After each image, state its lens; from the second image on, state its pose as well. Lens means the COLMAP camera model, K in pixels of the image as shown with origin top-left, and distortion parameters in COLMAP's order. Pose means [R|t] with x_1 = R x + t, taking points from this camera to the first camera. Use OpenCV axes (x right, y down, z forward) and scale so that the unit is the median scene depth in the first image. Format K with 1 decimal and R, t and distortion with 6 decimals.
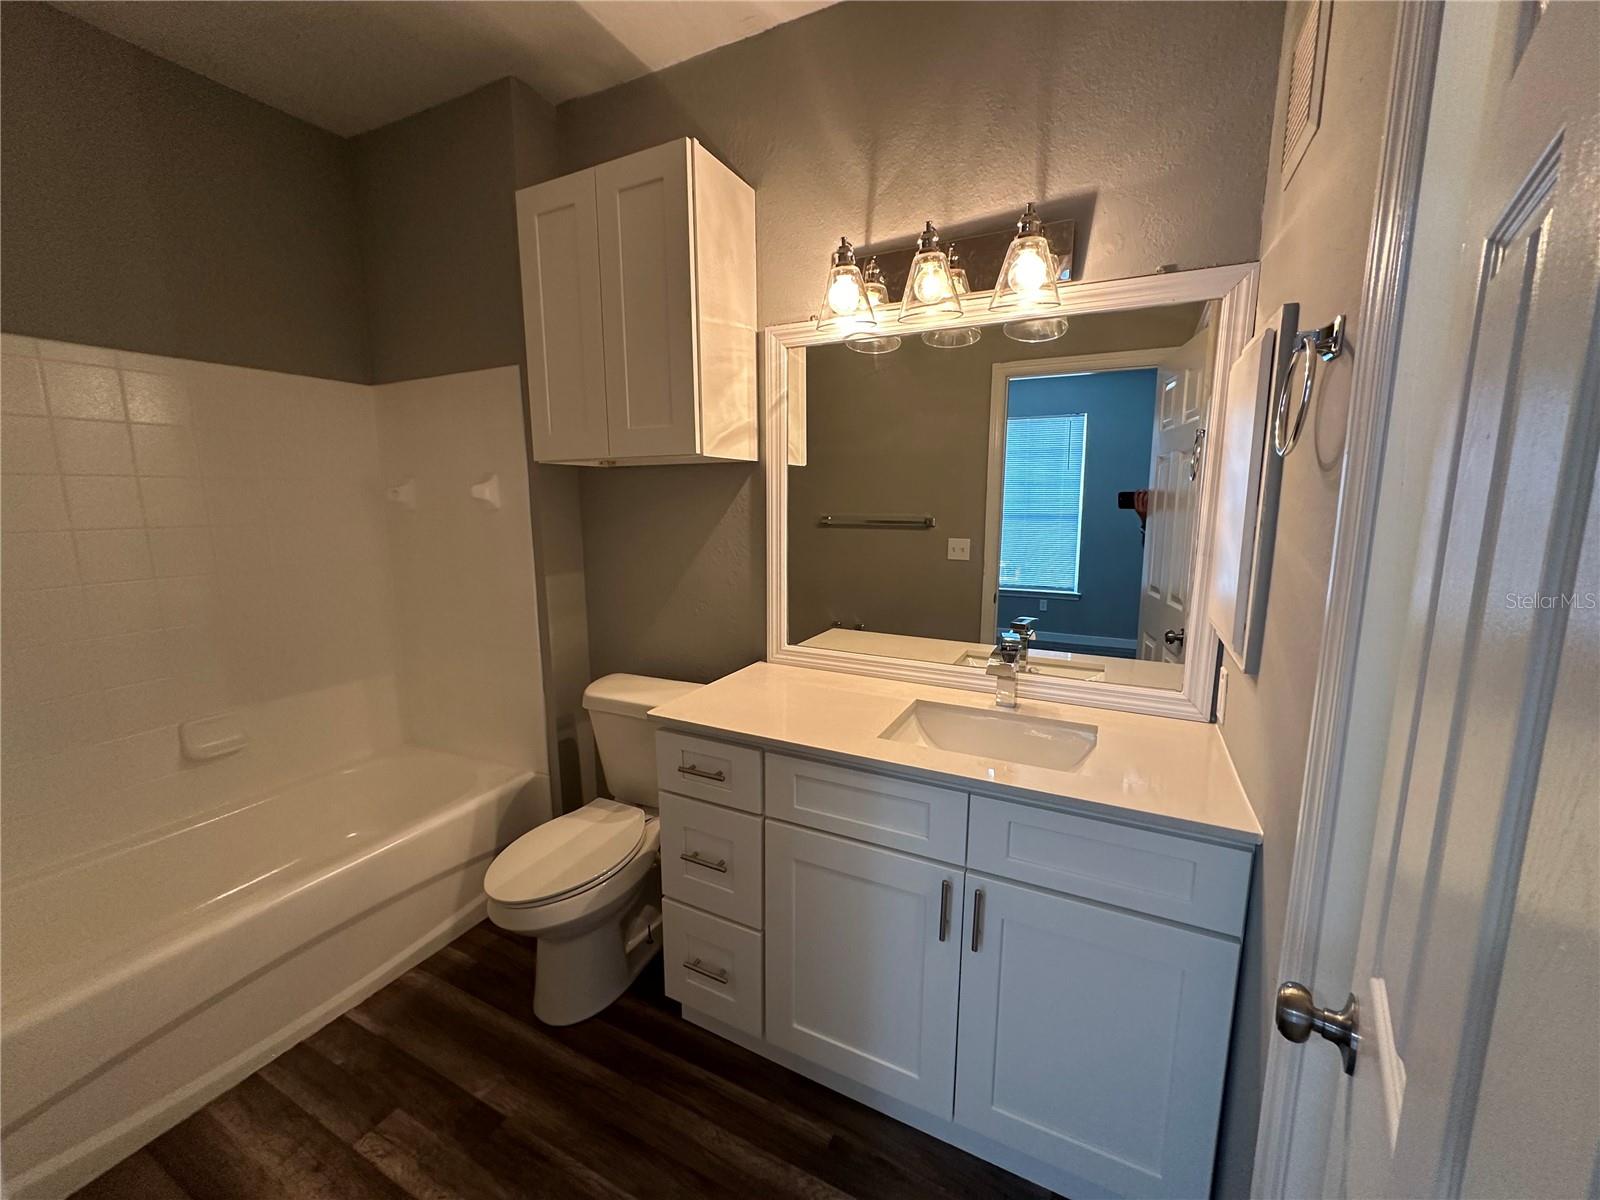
lens RADIAL K [[639.0, 0, 799.4], [0, 639.0, 615.5], [0, 0, 1]] dist [-0.004927, 0.001386]
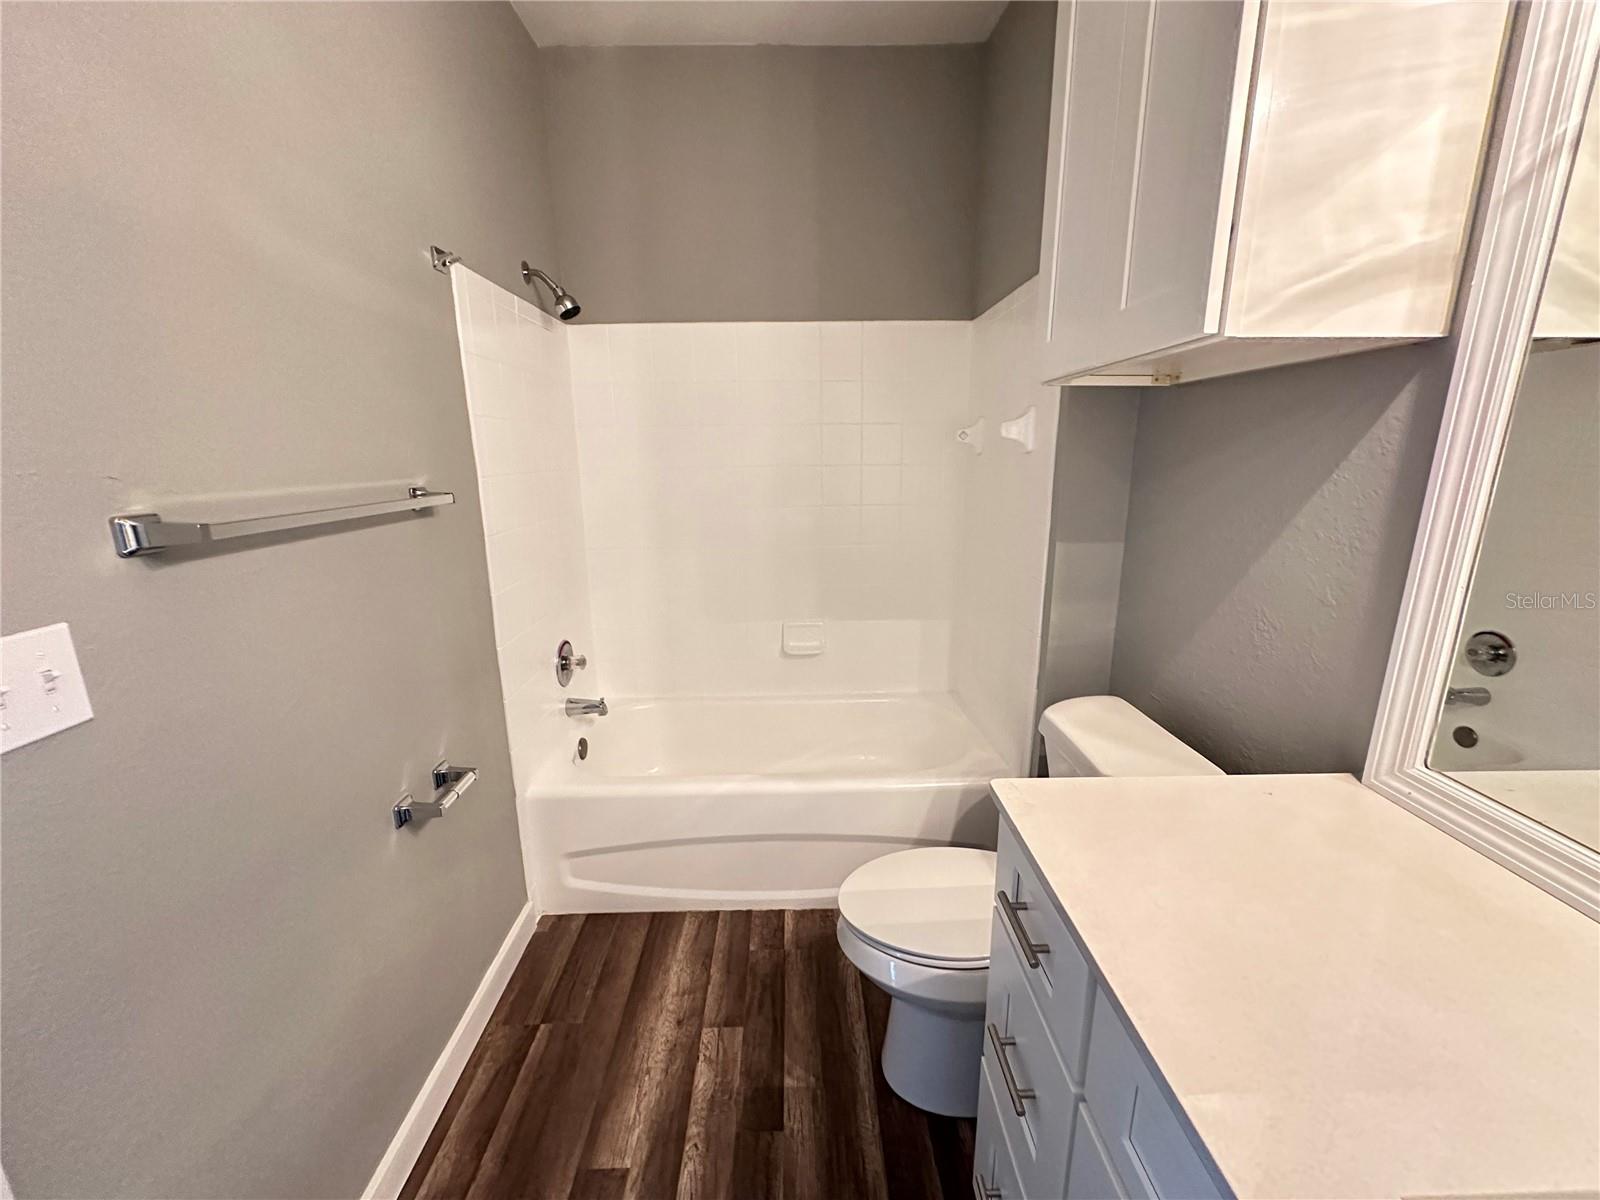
lens RADIAL K [[639.0, 0, 800.9], [0, 639.0, 604.6], [0, 0, 1]] dist [-0.004927, 0.001386]
pose [[0.461471, 0.206141, -0.862873, 0.158472], [-0.154641, 0.976430, 0.150567, -0.071133], [0.873574, 0.063954, 0.482472, 0.480166]]
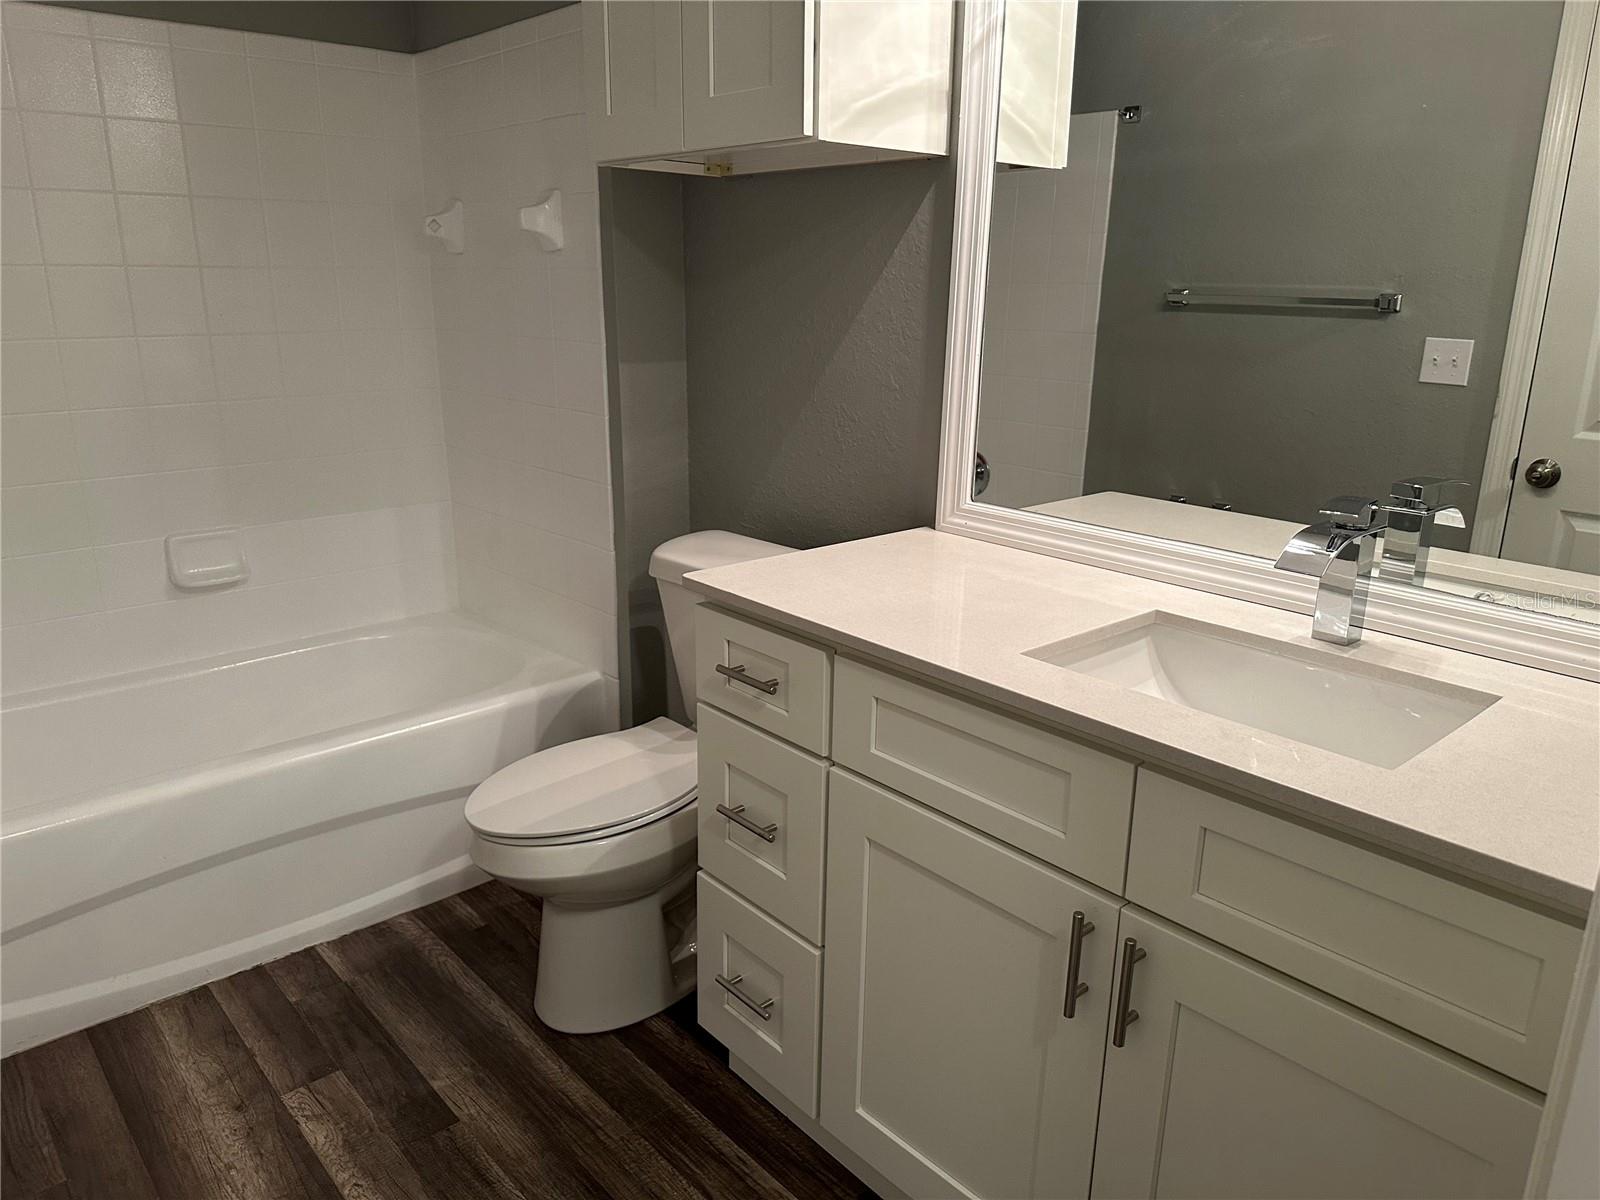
lens RADIAL K [[1130.2, 0, 800.0], [0, 1130.2, 635.2], [0, 0, 1]] dist [0.062108, -0.086316]
pose [[0.928588, 0.126332, -0.348949, 0.236541], [-0.083866, 0.987386, 0.134293, 0.048109], [0.361513, -0.095438, 0.927470, 0.011371]]
